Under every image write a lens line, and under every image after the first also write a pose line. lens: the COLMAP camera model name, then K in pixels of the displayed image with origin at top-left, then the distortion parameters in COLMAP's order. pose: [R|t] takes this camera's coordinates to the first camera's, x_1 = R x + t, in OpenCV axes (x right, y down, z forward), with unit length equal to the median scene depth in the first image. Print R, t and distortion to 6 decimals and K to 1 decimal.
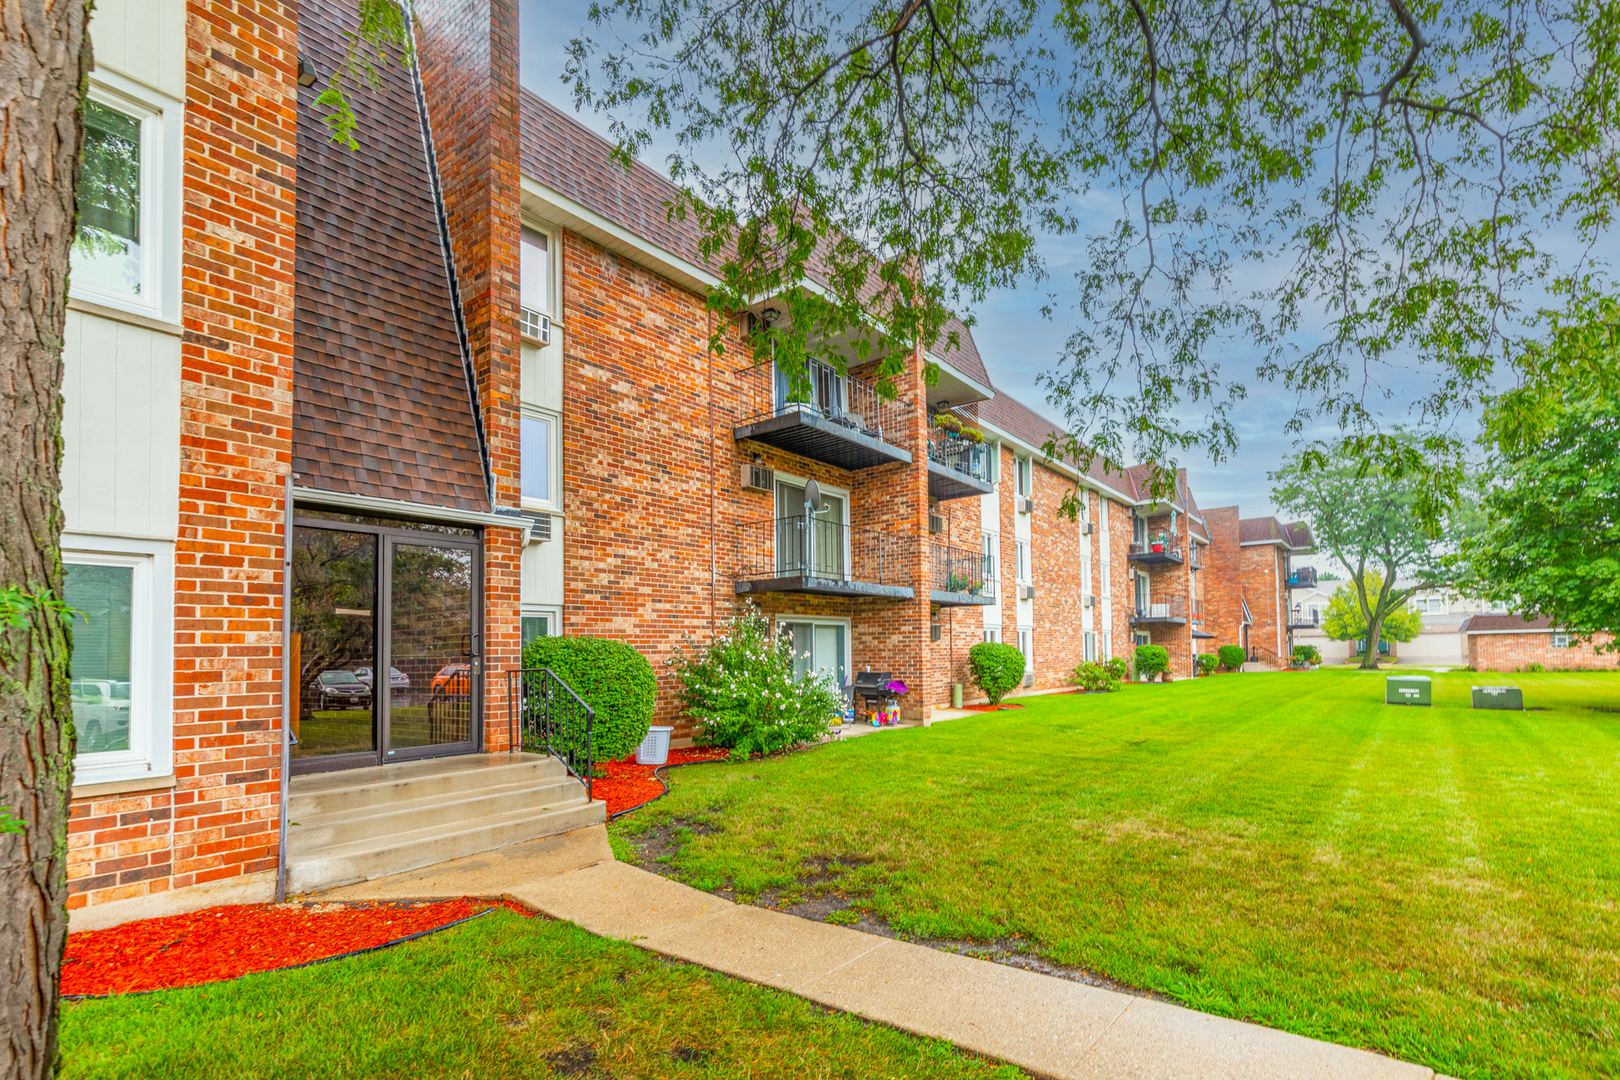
lens RADIAL K [[785.7, 0, 814.6], [0, 785.7, 579.2], [0, 0, 1]] dist [0.005311, -0.000801]
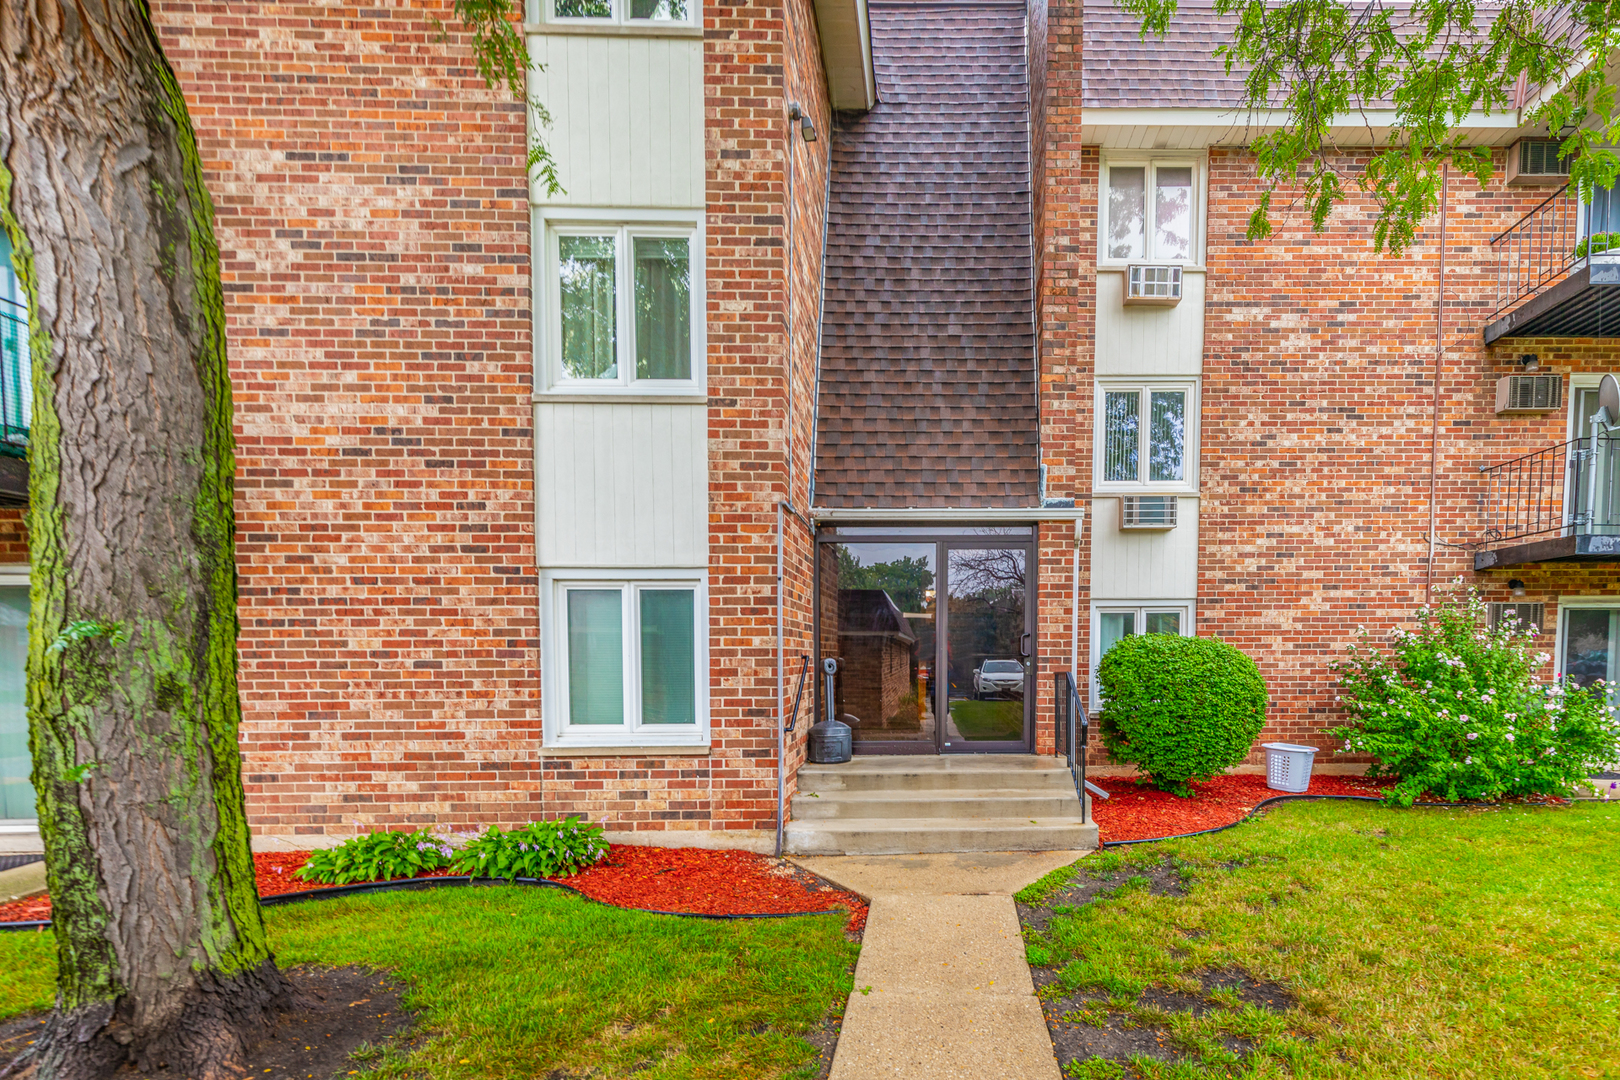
lens RADIAL K [[771.9, 0, 809.8], [0, 771.9, 665.9], [0, 0, 1]] dist [0.007703, -0.000731]
pose [[0.612054, 0.024259, -0.790444, 0.150506], [0.068030, 0.994209, 0.083190, 0.009371], [0.787885, -0.104691, 0.606859, 0.175600]]
